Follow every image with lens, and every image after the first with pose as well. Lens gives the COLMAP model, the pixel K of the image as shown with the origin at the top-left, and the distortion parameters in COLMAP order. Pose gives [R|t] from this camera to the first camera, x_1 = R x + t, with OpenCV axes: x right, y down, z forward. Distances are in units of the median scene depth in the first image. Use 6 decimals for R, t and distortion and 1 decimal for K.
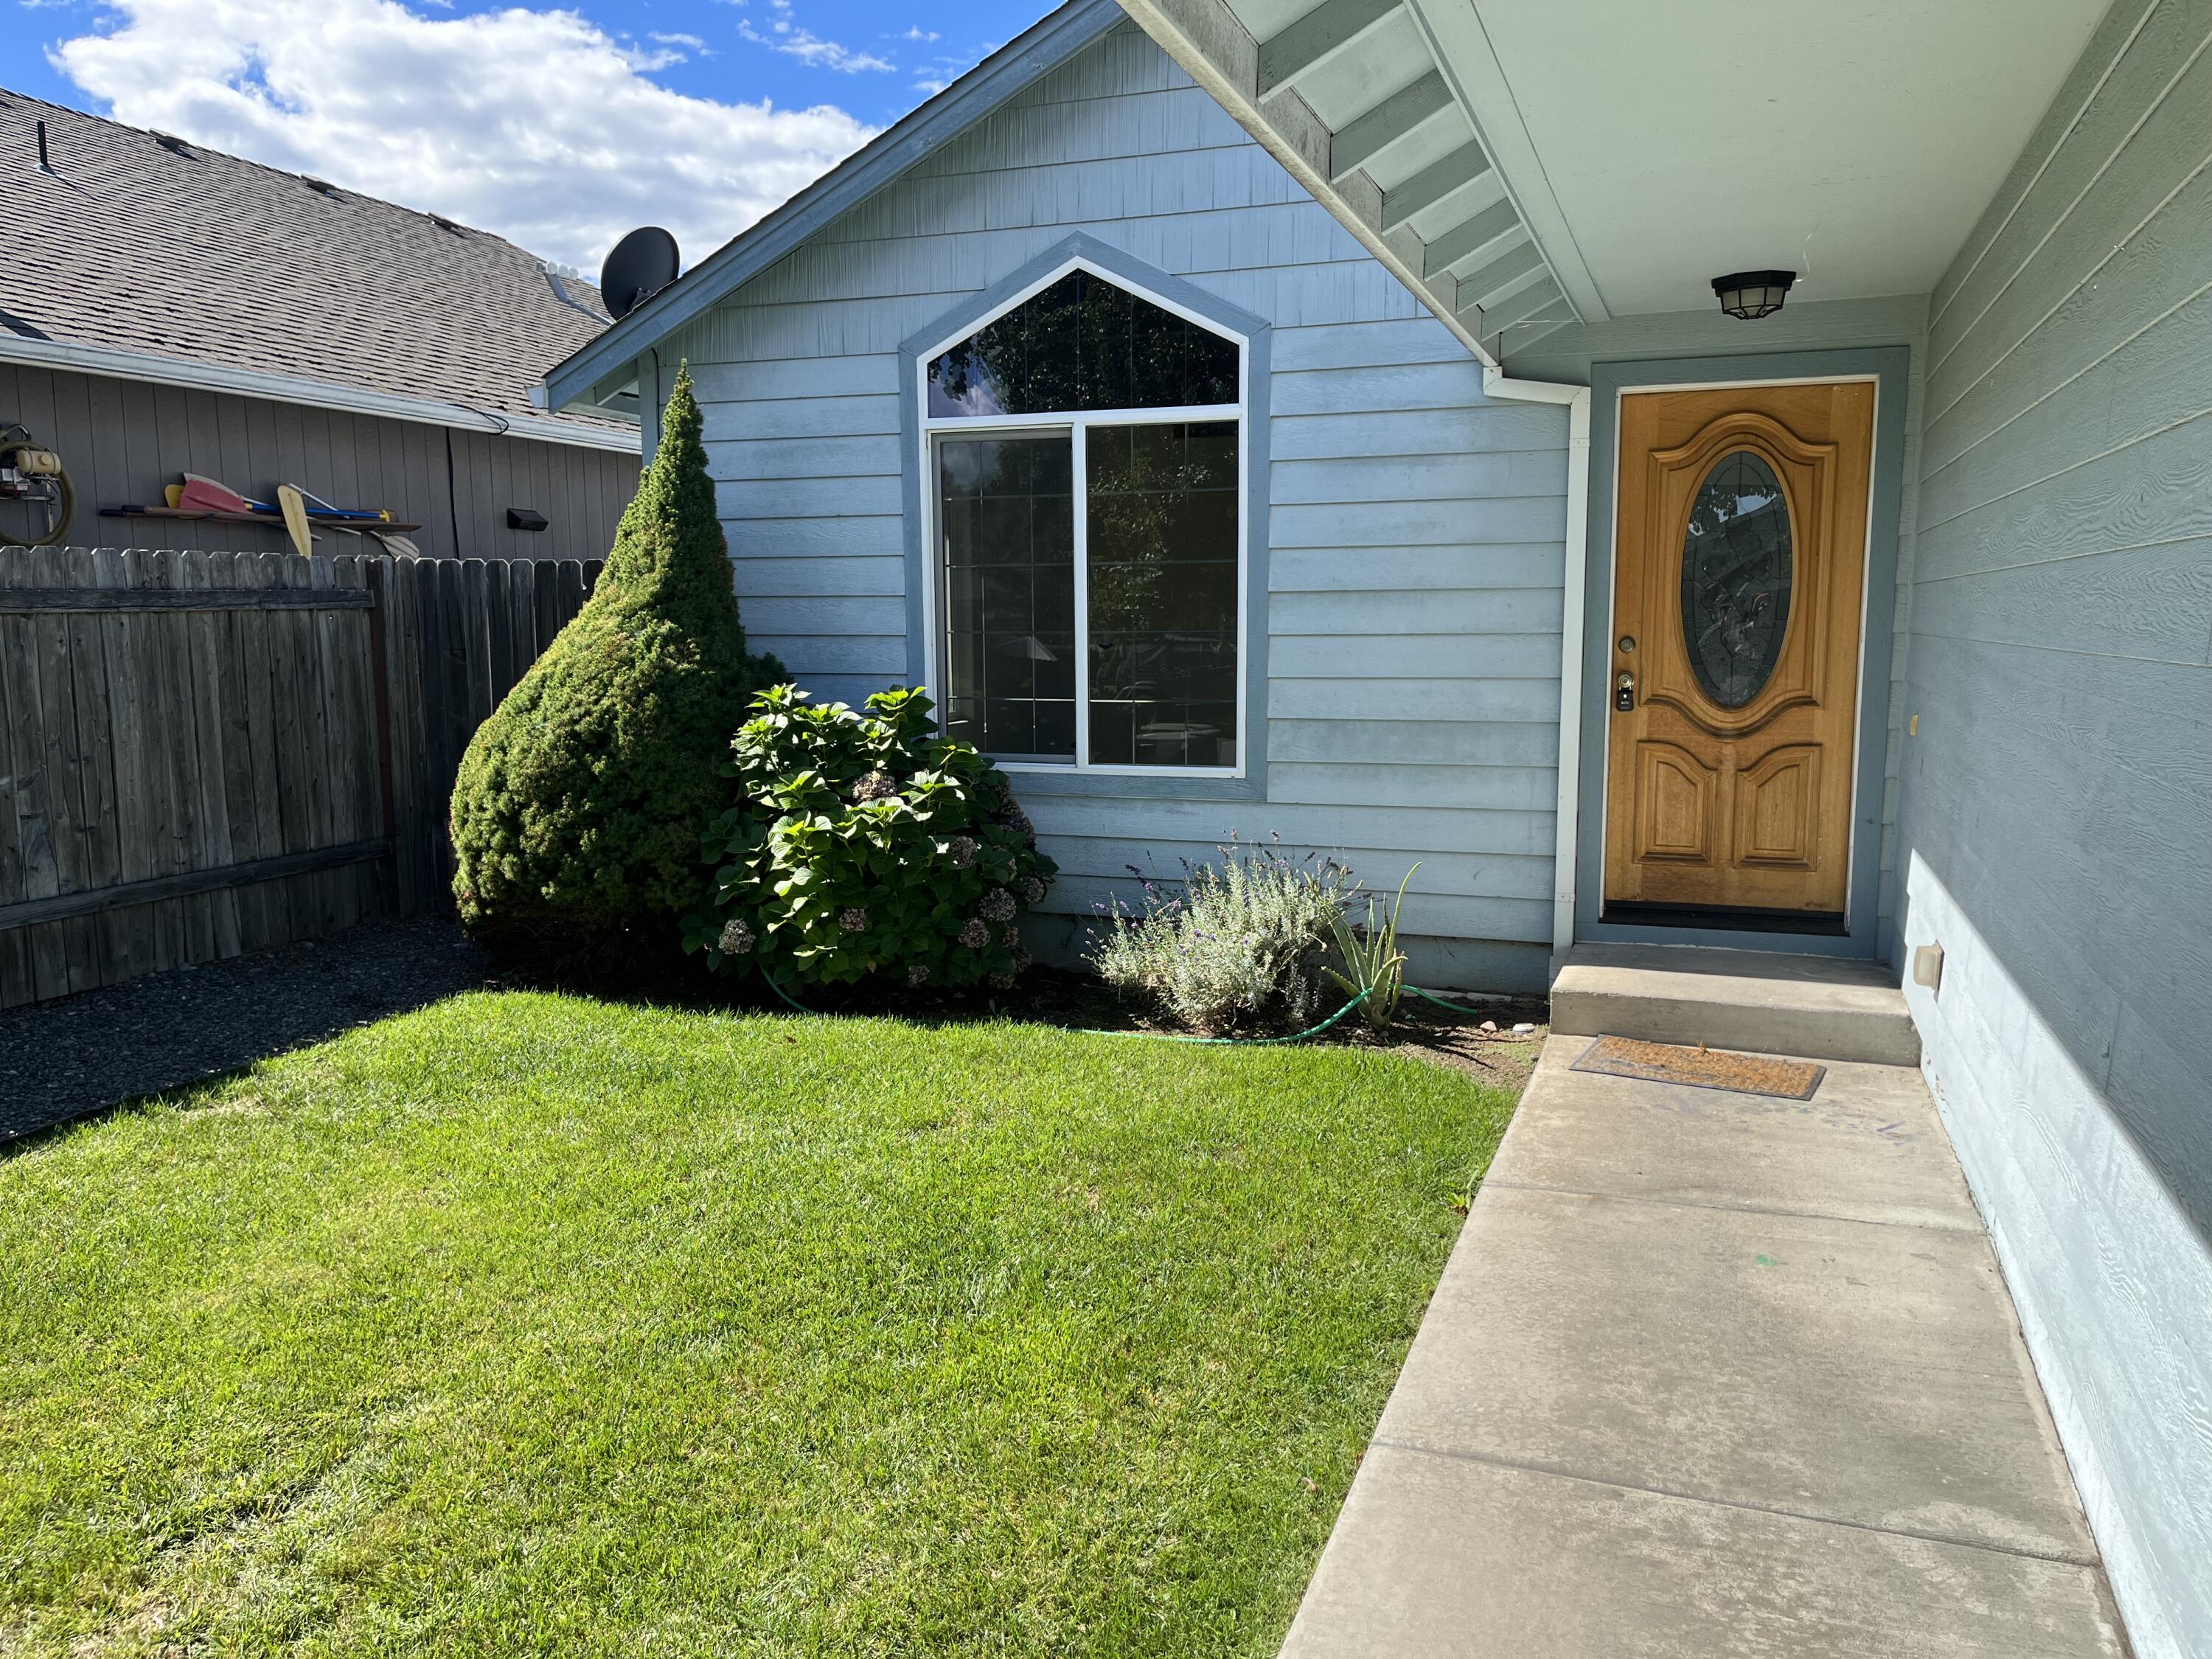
lens RADIAL K [[1647.4, 0, 1139.5], [0, 1647.4, 839.5], [0, 0, 1]] dist [0.048379, -0.095674]
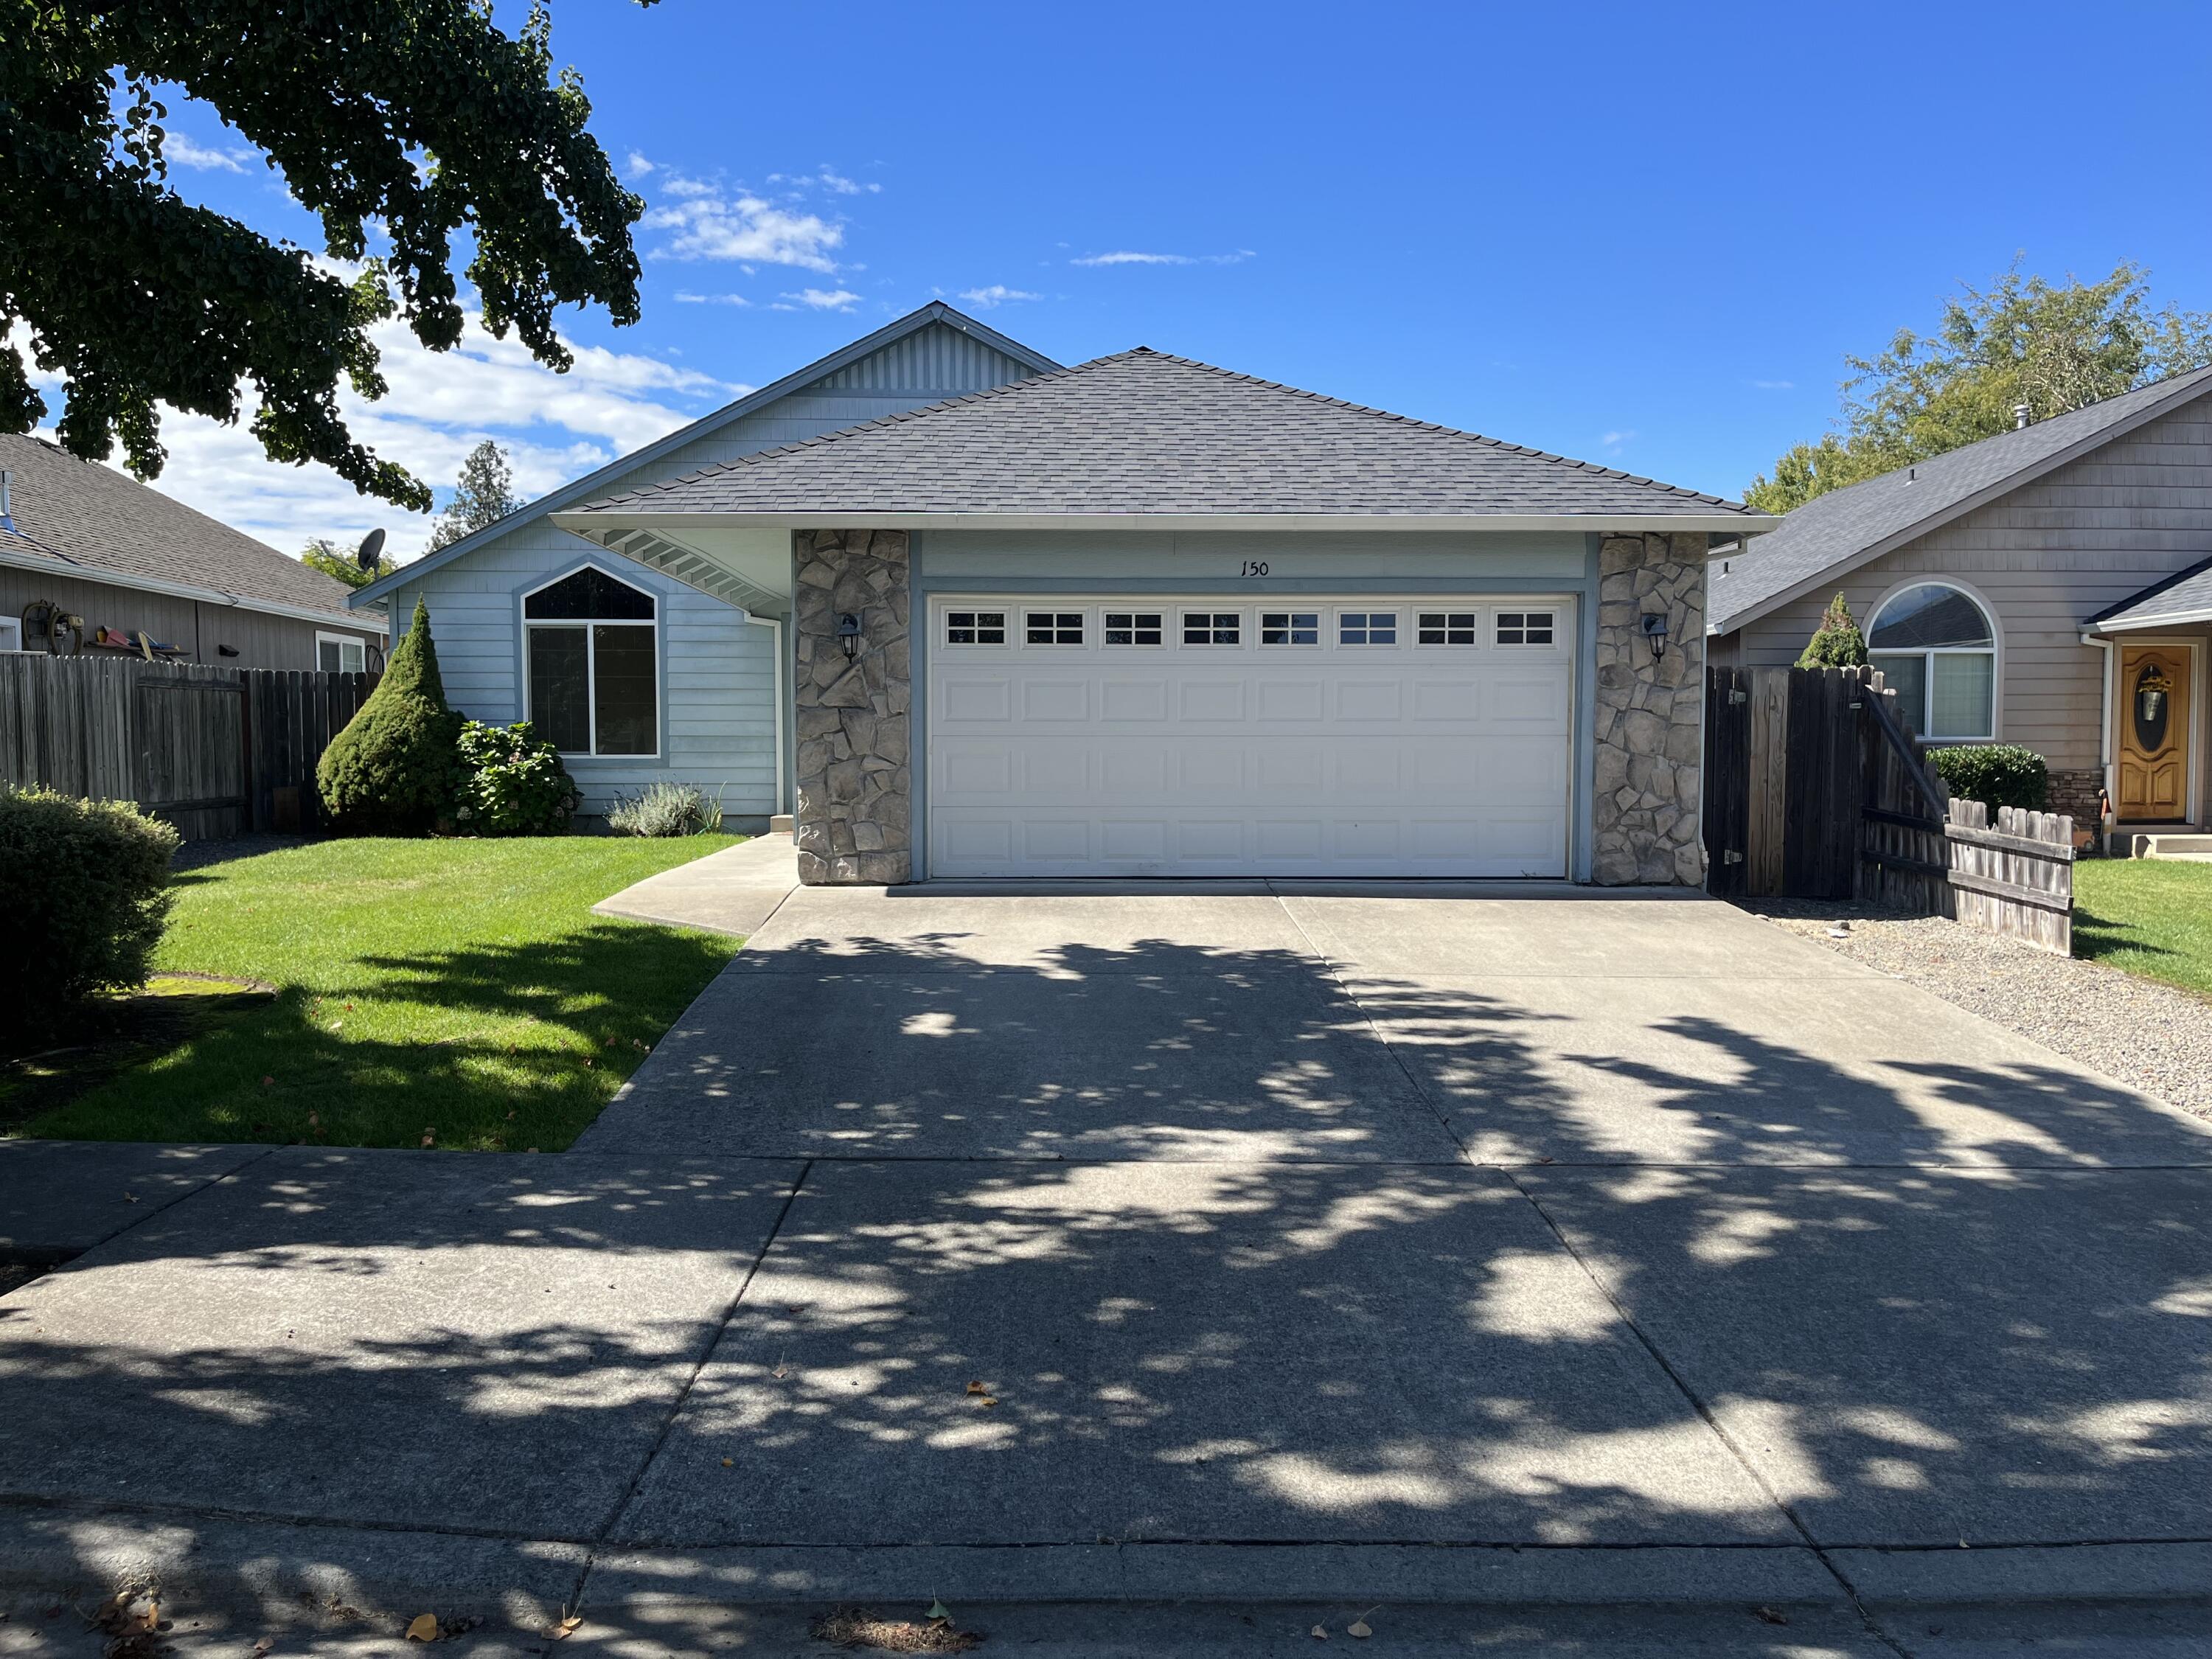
lens RADIAL K [[1678.8, 0, 1101.9], [0, 1678.8, 841.5], [0, 0, 1]] dist [0.084132, -0.165927]
pose [[0.933842, -0.014938, 0.357374, -0.253507], [0.044764, 0.996153, -0.075332, 0.344620], [-0.354874, 0.086346, 0.930918, -1.831852]]
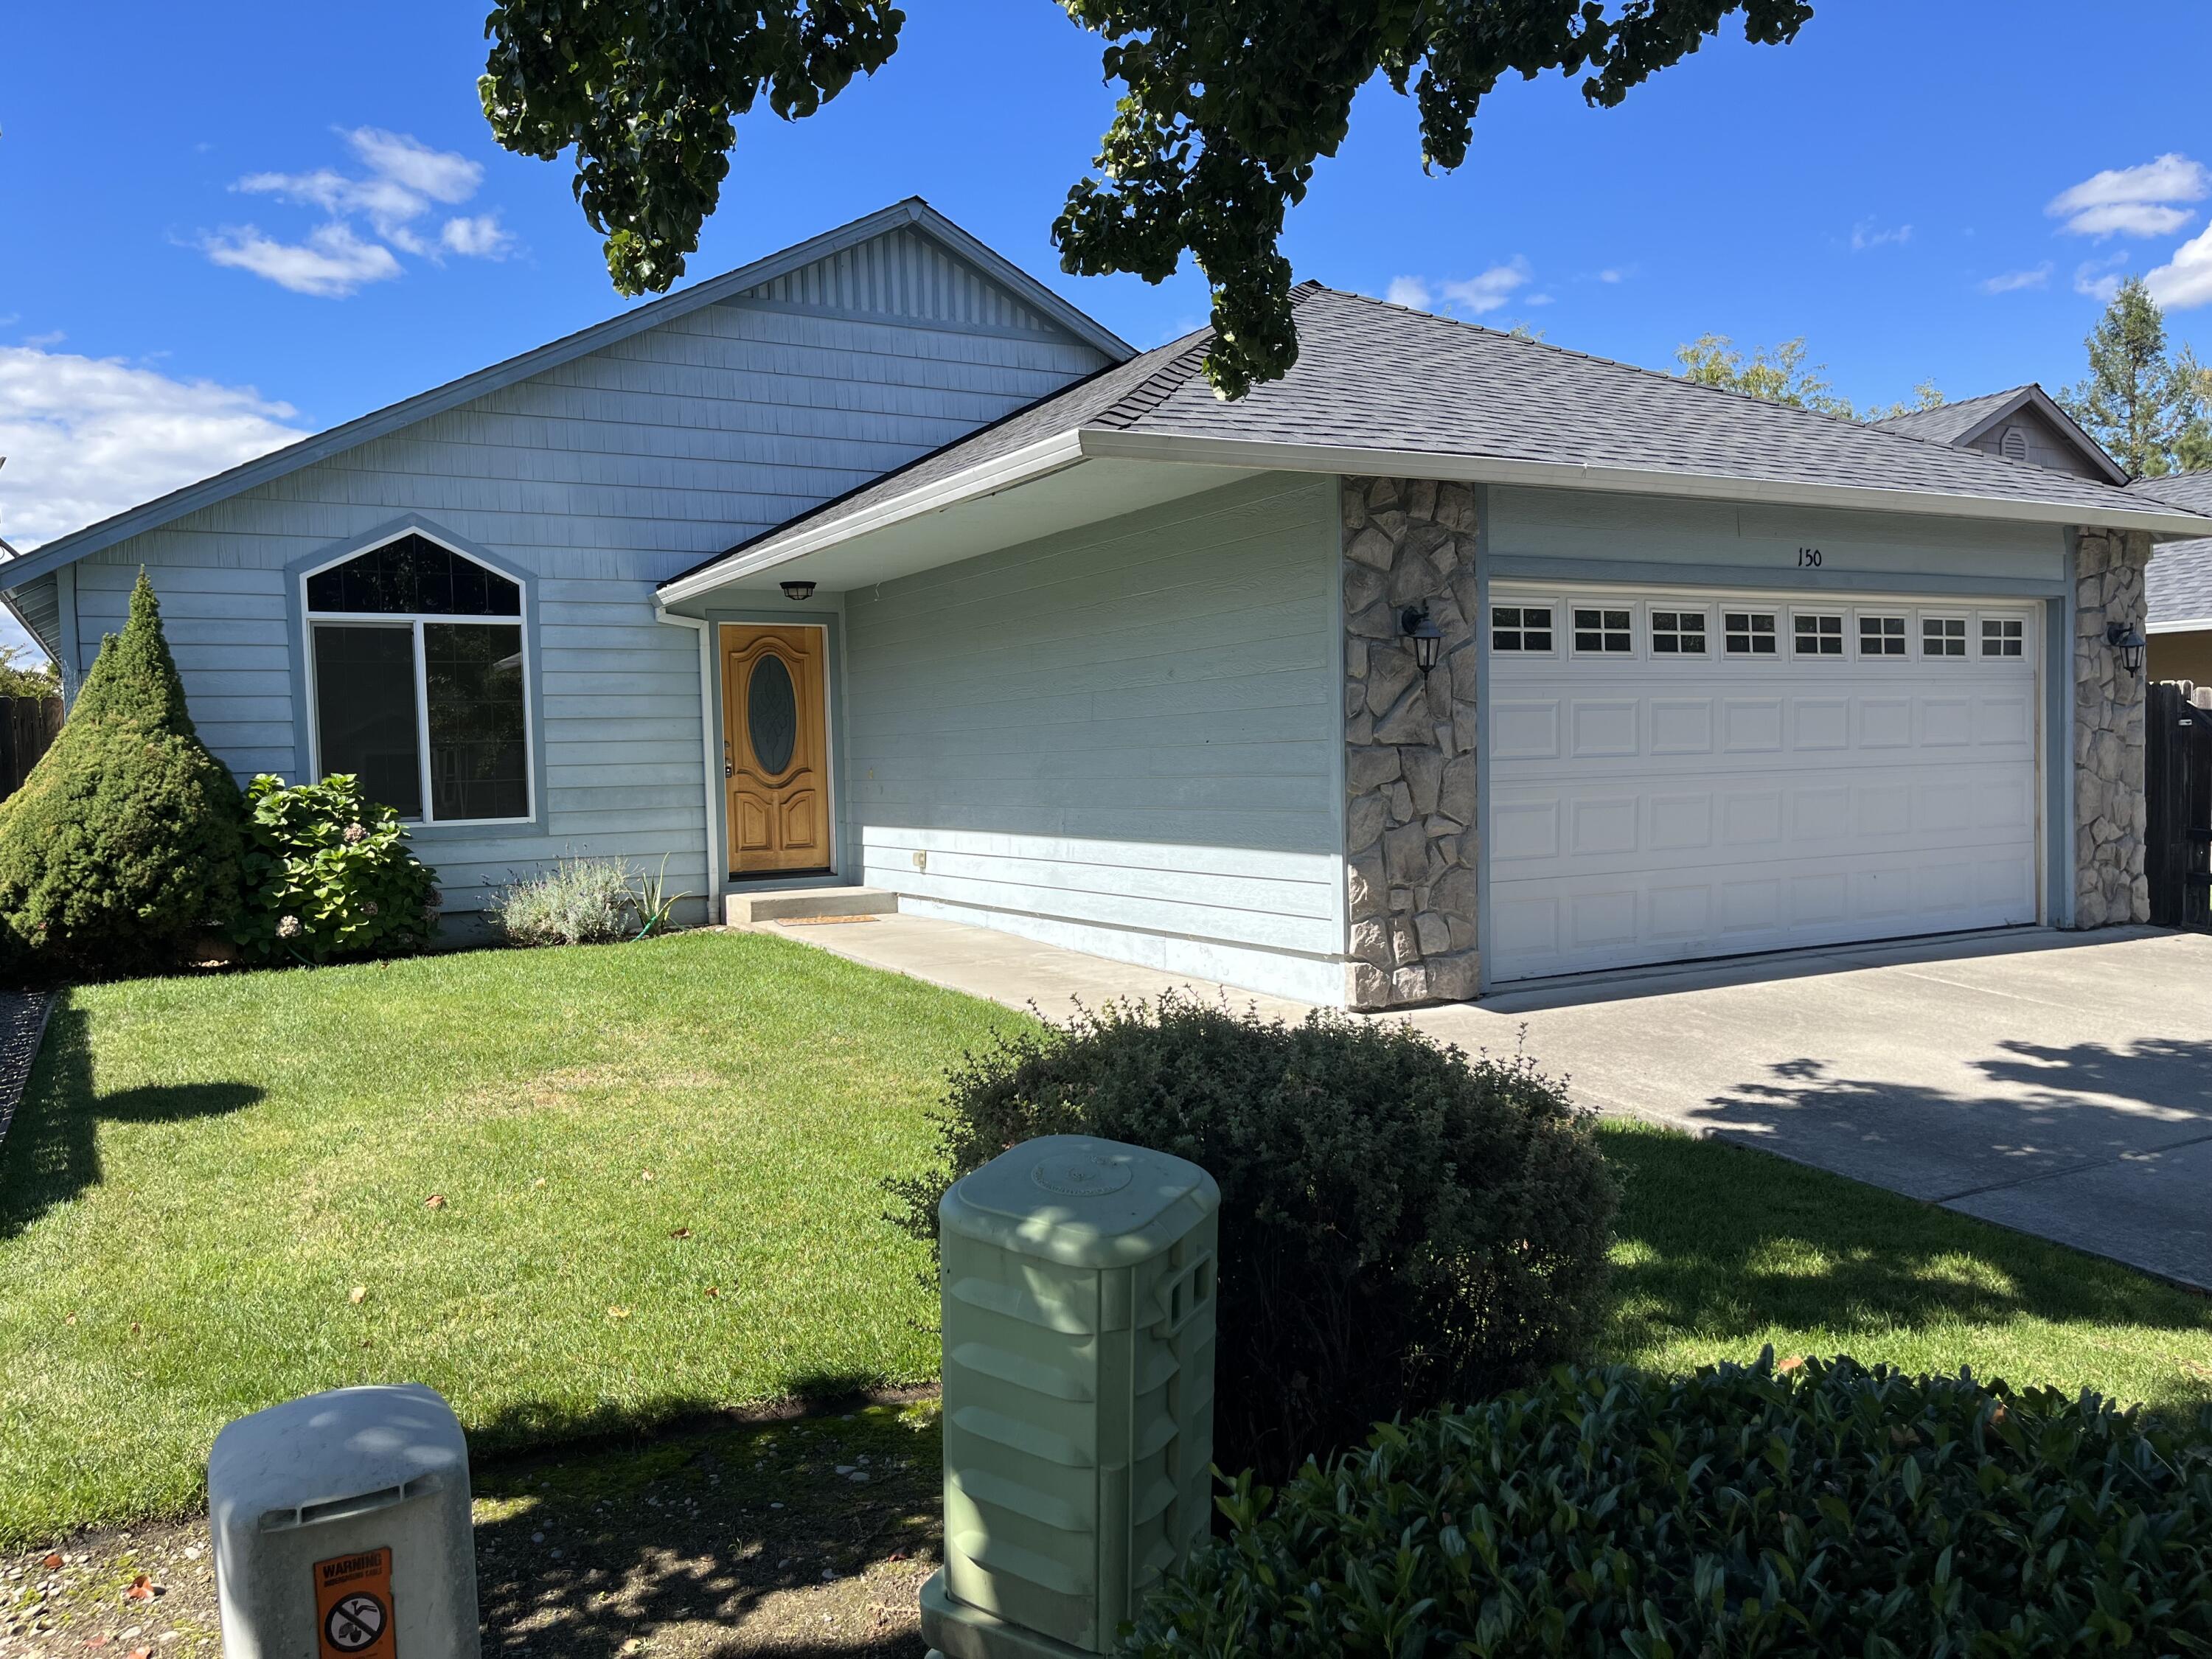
lens RADIAL K [[1672.5, 0, 1106.0], [0, 1672.5, 829.5], [0, 0, 1]] dist [0.076299, -0.104505]
pose [[0.656779, -0.044436, 0.752772, -0.933582], [0.125135, 0.990844, -0.050688, 0.144540], [-0.743628, 0.127489, 0.656327, -0.673066]]
